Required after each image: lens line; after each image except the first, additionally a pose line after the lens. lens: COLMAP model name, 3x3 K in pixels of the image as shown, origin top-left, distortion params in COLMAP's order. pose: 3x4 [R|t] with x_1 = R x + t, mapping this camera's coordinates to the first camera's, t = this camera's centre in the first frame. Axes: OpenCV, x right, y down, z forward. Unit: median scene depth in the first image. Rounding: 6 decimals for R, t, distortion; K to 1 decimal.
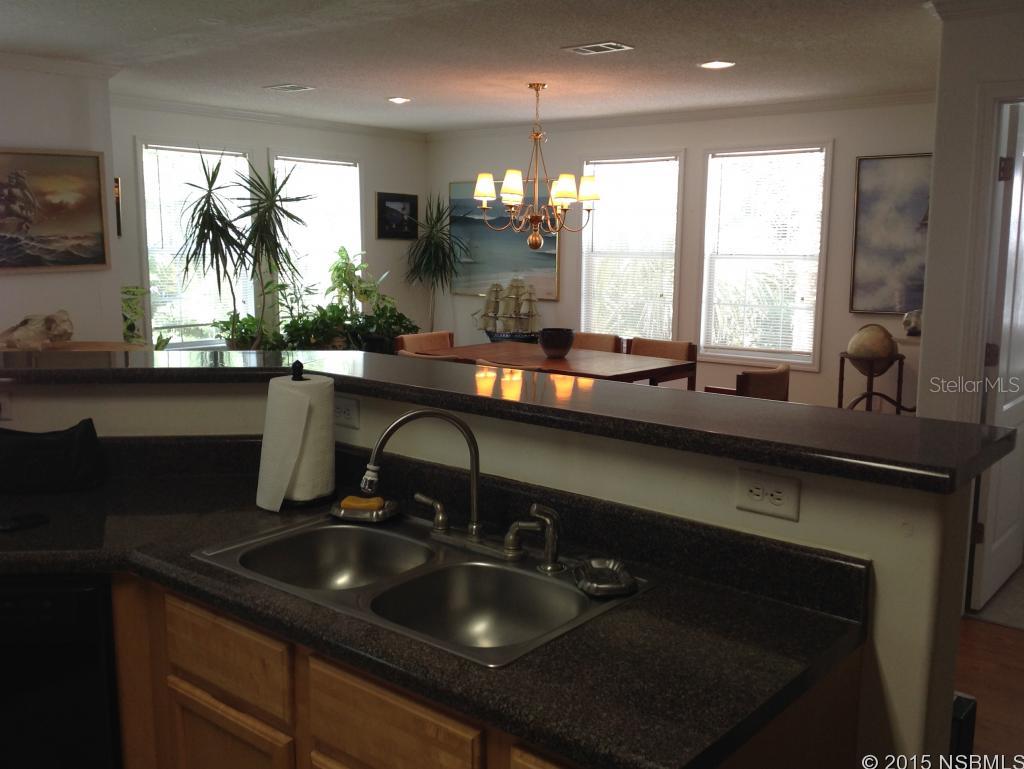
lens RADIAL K [[970.5, 0, 512.0], [0, 970.5, 384.5], [0, 0, 1]] dist [0.188827, -0.439395]
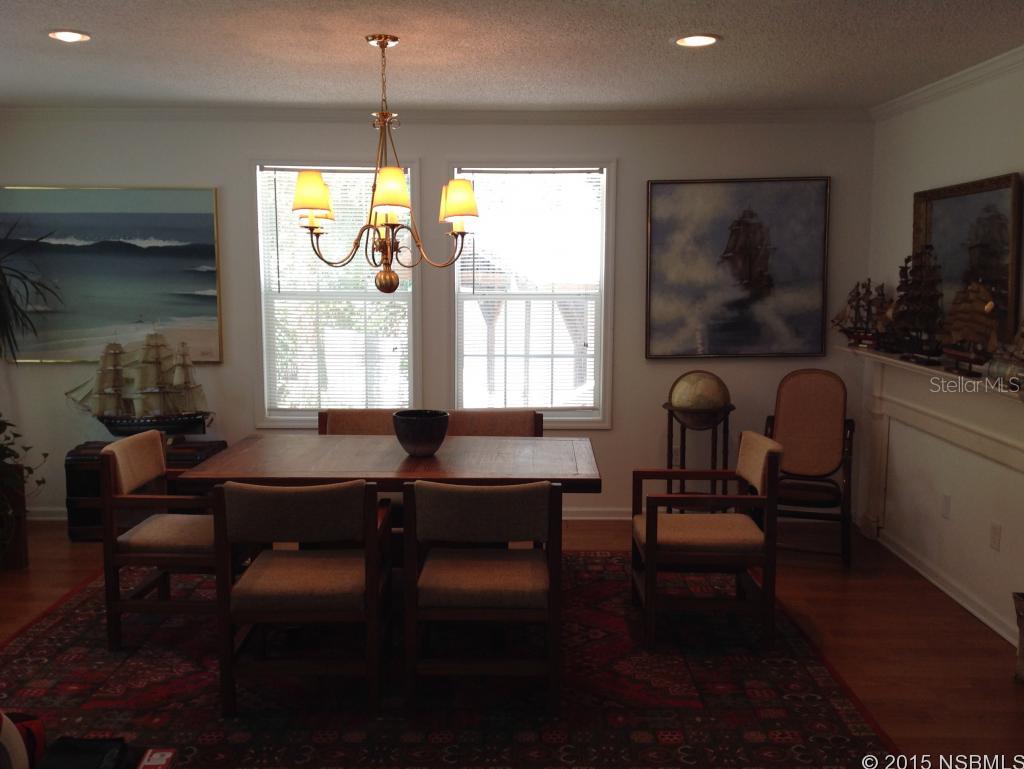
lens RADIAL K [[970.5, 0, 512.0], [0, 970.5, 384.5], [0, 0, 1]] dist [0.188827, -0.439395]
pose [[0.763310, -0.083204, 0.640652, -0.273683], [0.102225, 0.994734, 0.007394, -0.061728], [-0.637894, 0.059847, 0.767796, 0.373933]]
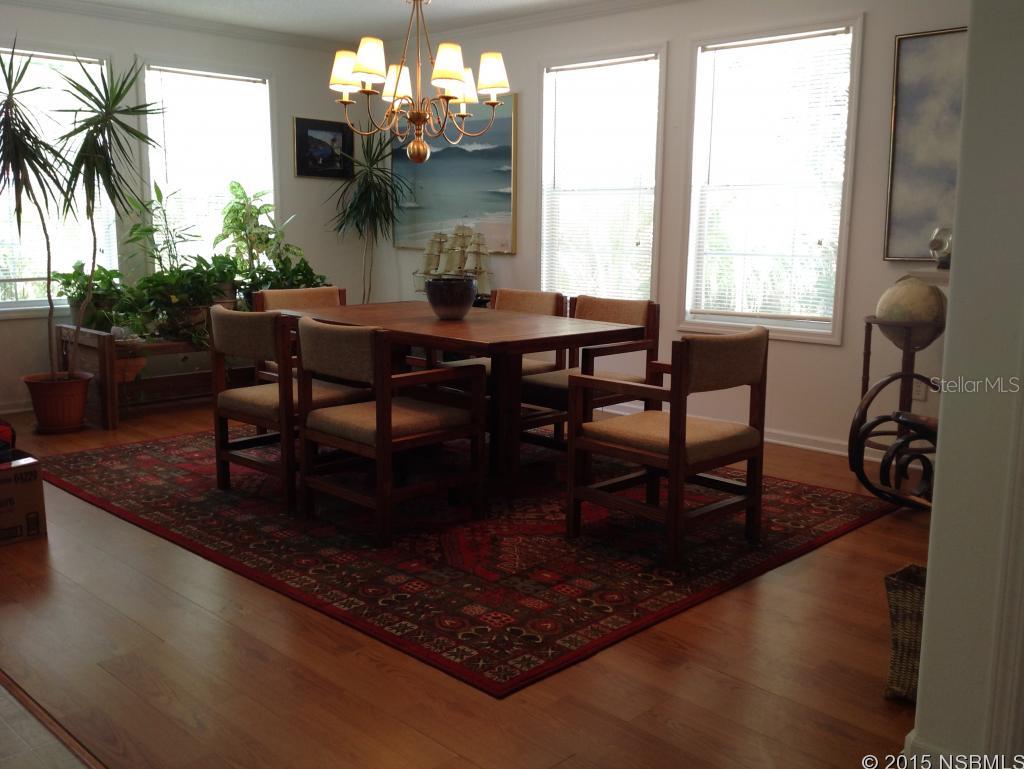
lens RADIAL K [[970.5, 0, 512.0], [0, 970.5, 384.5], [0, 0, 1]] dist [0.188827, -0.439395]
pose [[0.997014, 0.012672, -0.076178, 0.119037], [-0.011424, 0.999794, 0.016797, 0.006017], [0.076375, -0.015877, 0.996953, 0.247282]]
